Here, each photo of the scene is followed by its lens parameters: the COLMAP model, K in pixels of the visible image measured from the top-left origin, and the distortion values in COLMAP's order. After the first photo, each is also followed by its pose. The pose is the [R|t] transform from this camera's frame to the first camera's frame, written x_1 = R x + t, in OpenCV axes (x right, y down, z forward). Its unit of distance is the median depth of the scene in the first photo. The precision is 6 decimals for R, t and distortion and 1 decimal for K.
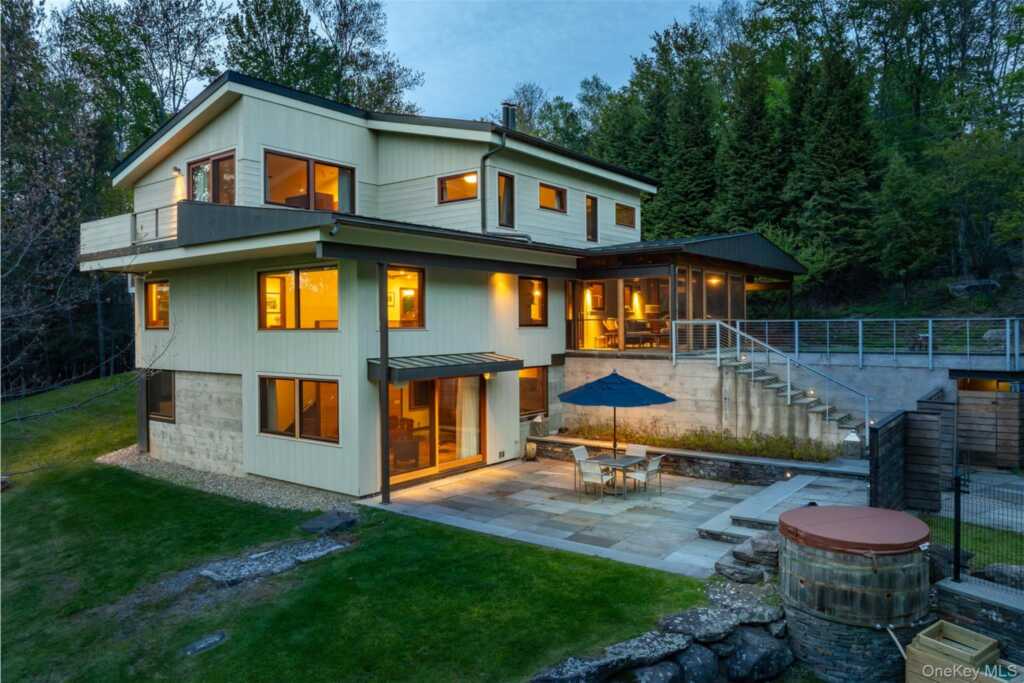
lens RADIAL K [[709.6, 0, 512.0], [0, 709.6, 341.5], [0, 0, 1]] dist [-0.001976, -0.001648]
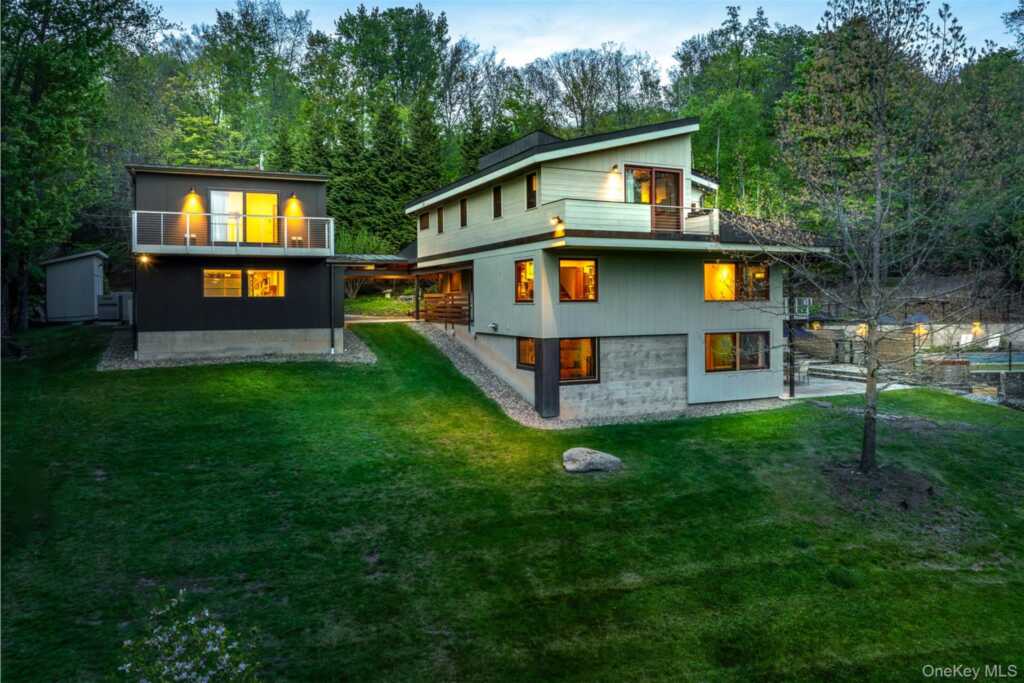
lens RADIAL K [[709.6, 0, 512.0], [0, 709.6, 341.5], [0, 0, 1]] dist [-0.001976, -0.001648]
pose [[0.454335, -0.039721, 0.889945, -1.583228], [0.026790, 0.999163, 0.030919, 0.008081], [-0.890428, 0.009794, 0.455019, 0.601181]]
